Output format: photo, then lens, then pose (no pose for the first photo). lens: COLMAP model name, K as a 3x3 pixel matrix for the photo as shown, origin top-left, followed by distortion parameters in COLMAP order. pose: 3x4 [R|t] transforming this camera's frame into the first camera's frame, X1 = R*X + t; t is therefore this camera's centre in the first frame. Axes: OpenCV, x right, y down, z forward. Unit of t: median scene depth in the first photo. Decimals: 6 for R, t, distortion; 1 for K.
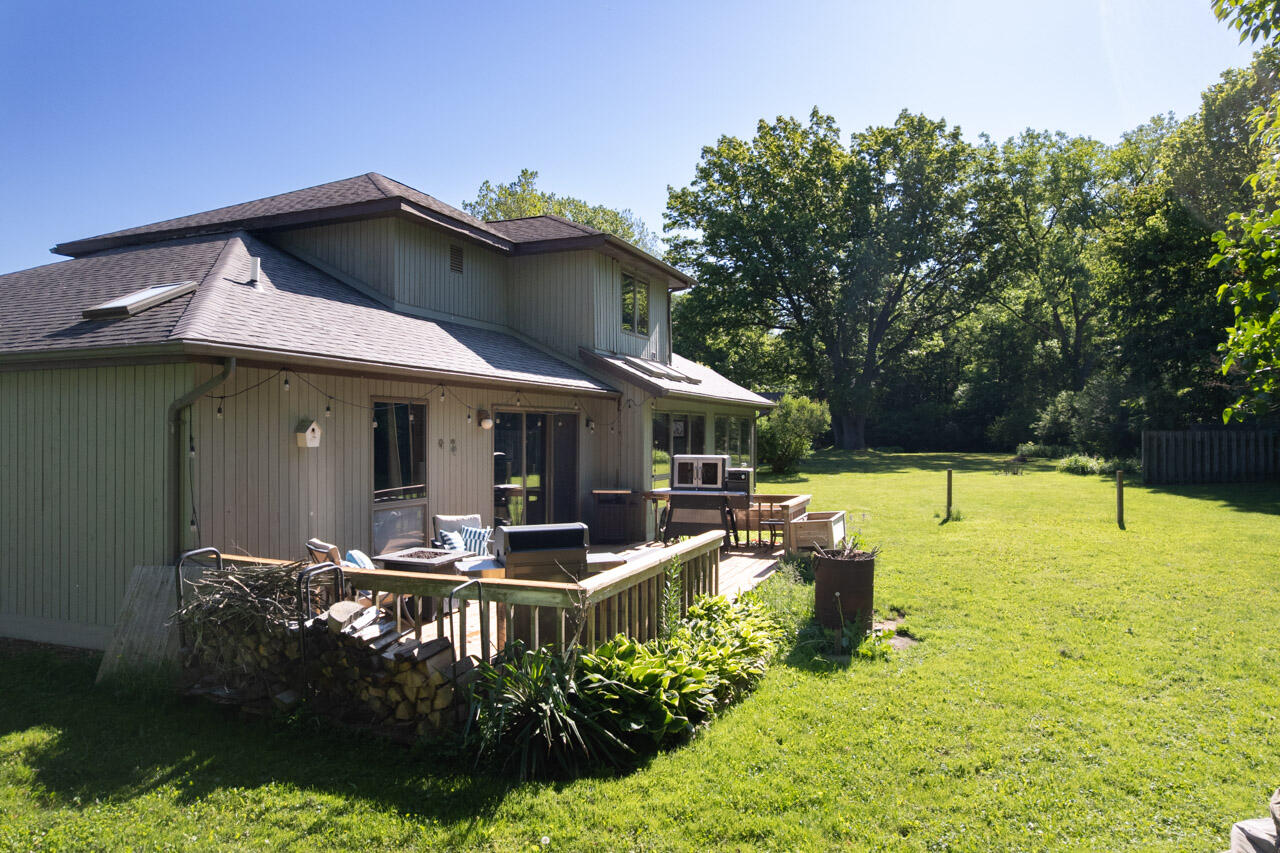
lens RADIAL K [[759.8, 0, 640.4], [0, 759.8, 498.1], [0, 0, 1]] dist [-0.070620, 0.041937]
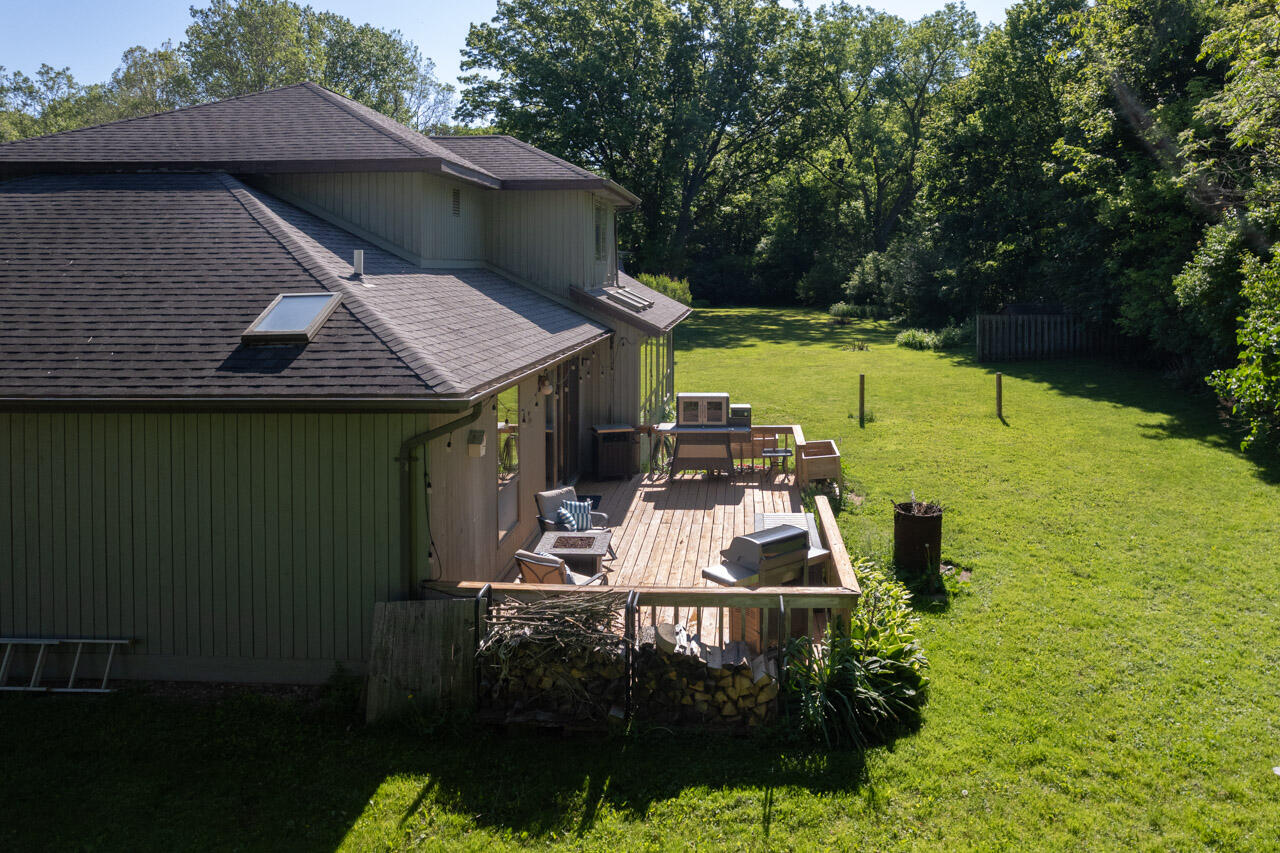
lens RADIAL K [[829.4, 0, 639.9], [0, 829.4, 380.9], [0, 0, 1]] dist [-0.056122, 0.000511]
pose [[0.956120, -0.046204, 0.289308, -0.184123], [0.031990, 0.998046, 0.053670, -0.074960], [-0.291223, -0.042060, 0.955730, -0.052495]]
